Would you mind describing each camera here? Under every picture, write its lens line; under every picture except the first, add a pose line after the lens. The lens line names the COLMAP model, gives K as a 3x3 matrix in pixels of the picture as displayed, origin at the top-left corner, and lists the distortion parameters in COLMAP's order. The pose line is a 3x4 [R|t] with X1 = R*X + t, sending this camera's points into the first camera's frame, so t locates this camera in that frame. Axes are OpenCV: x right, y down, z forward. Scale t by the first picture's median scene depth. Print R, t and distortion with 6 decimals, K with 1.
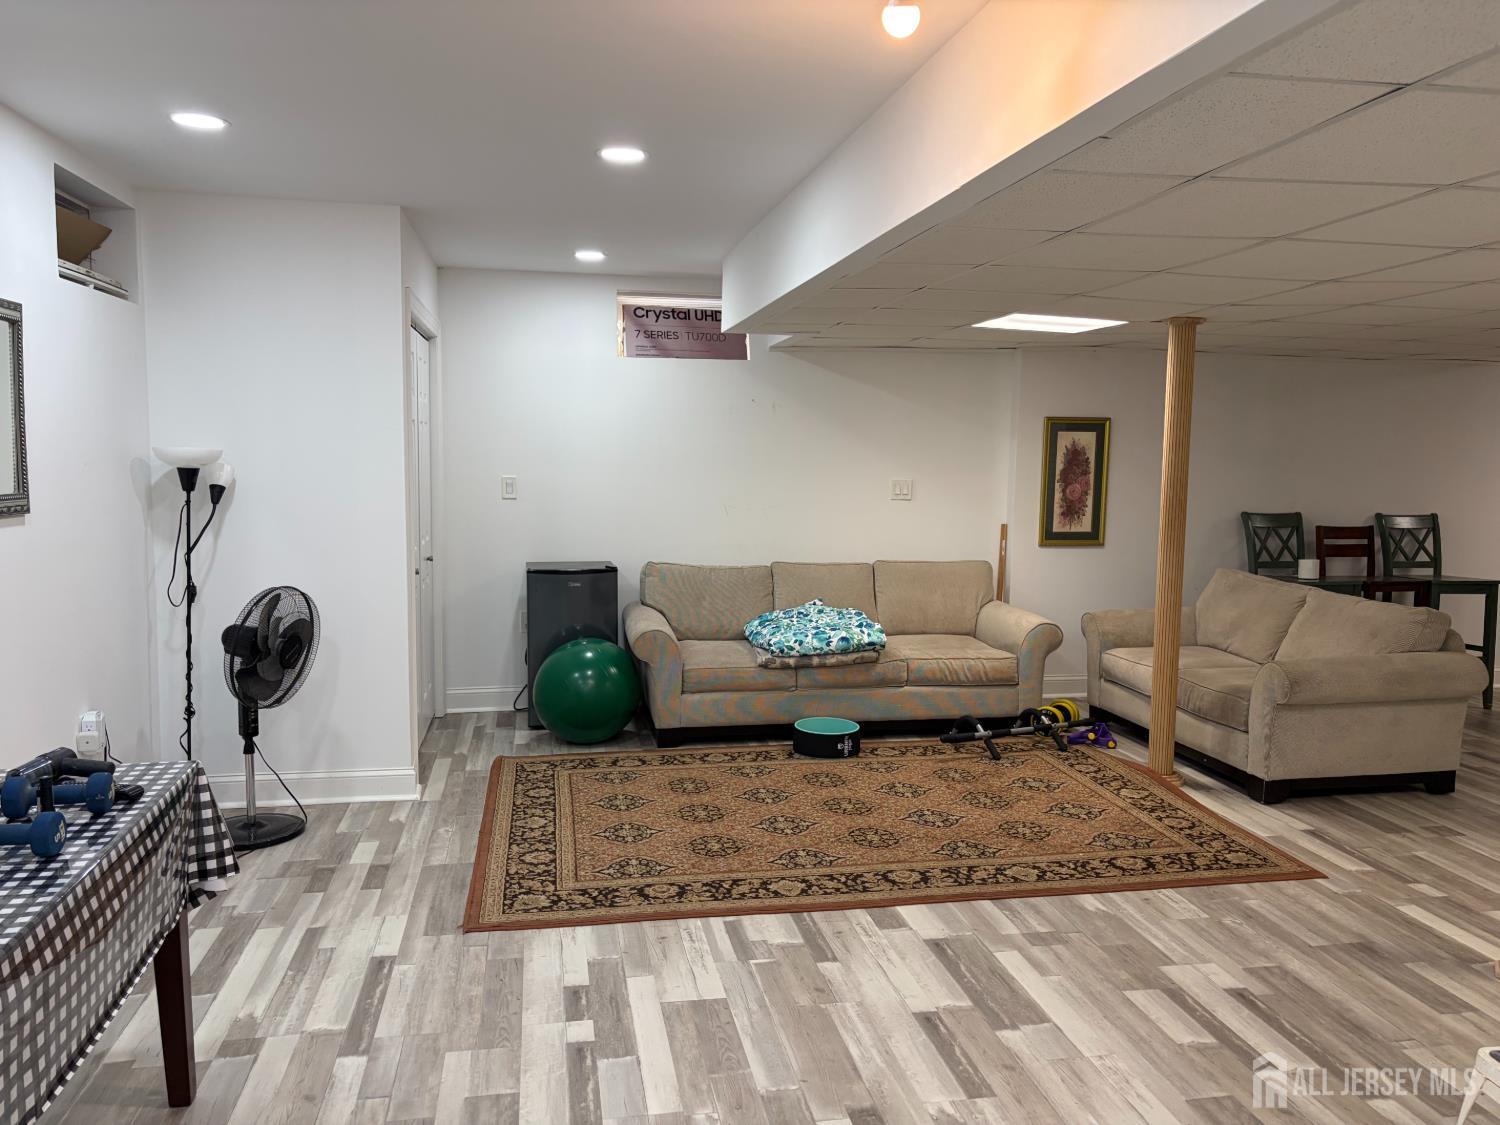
lens RADIAL K [[1142.0, 0, 749.8], [0, 1142.0, 562.5], [0, 0, 1]] dist [0.003005, 0.001170]
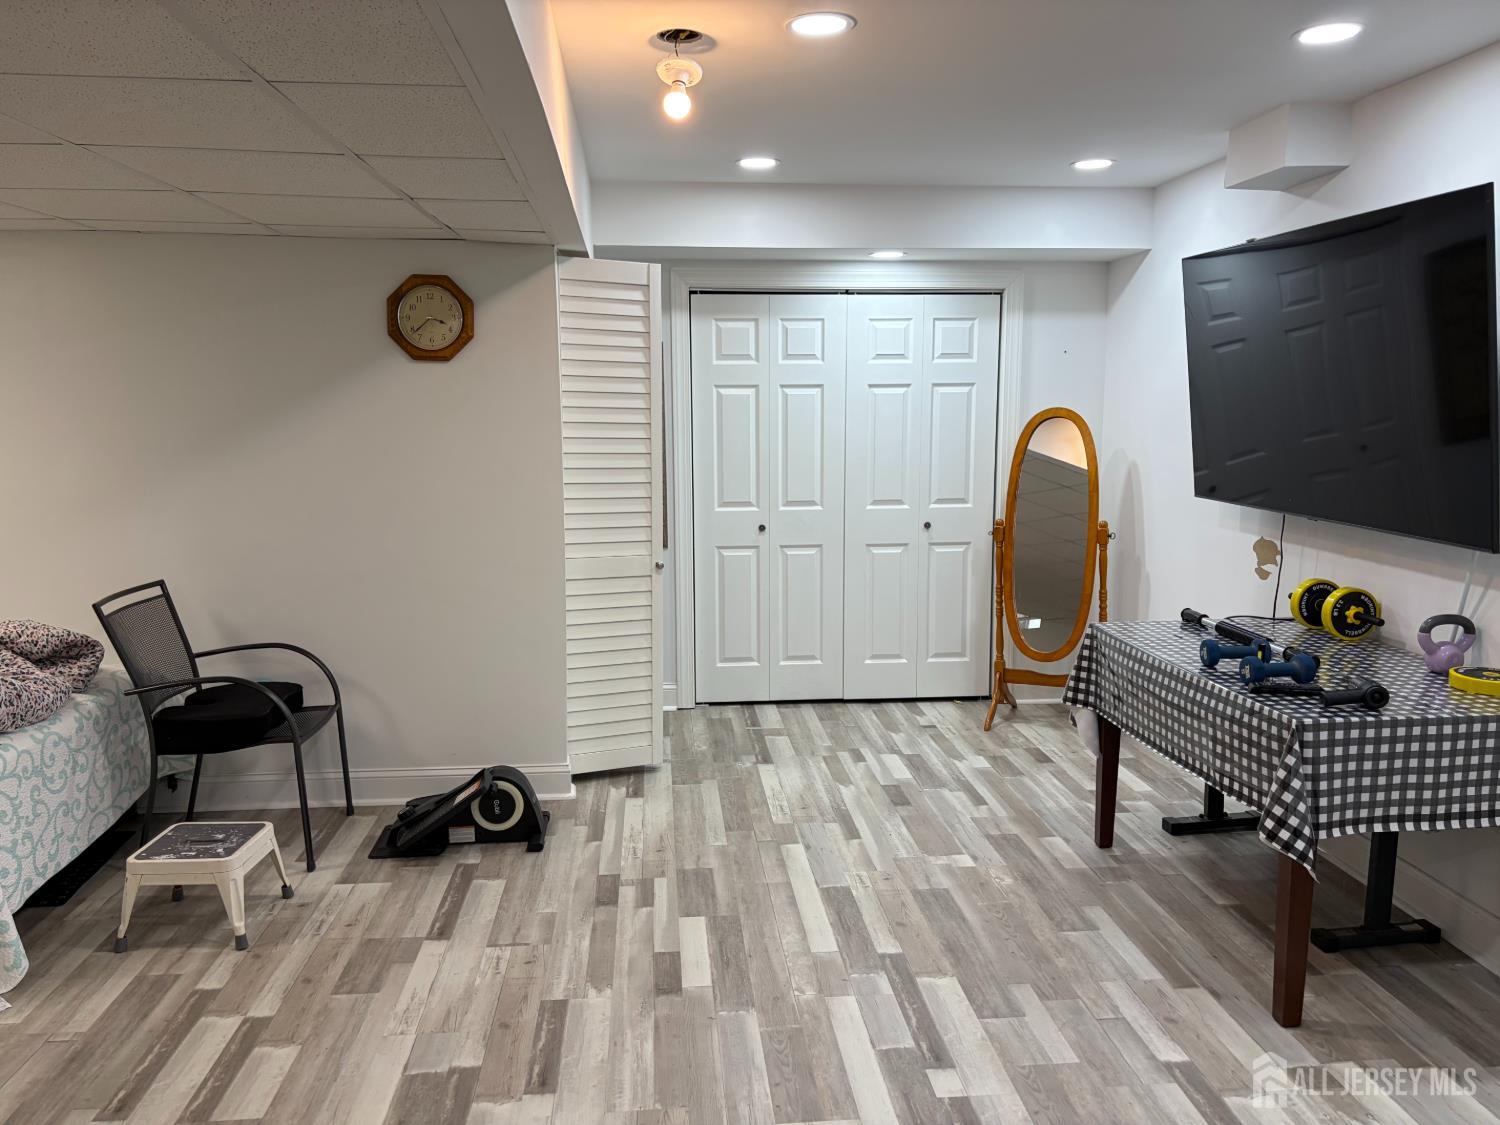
lens RADIAL K [[1142.0, 0, 752.2], [0, 1142.0, 564.3], [0, 0, 1]] dist [0.003005, 0.001170]
pose [[-0.995537, -0.022505, 0.091650, -0.073126], [-0.000036, 0.971240, 0.238102, -0.191408], [-0.094373, 0.237036, -0.966906, 1.816806]]
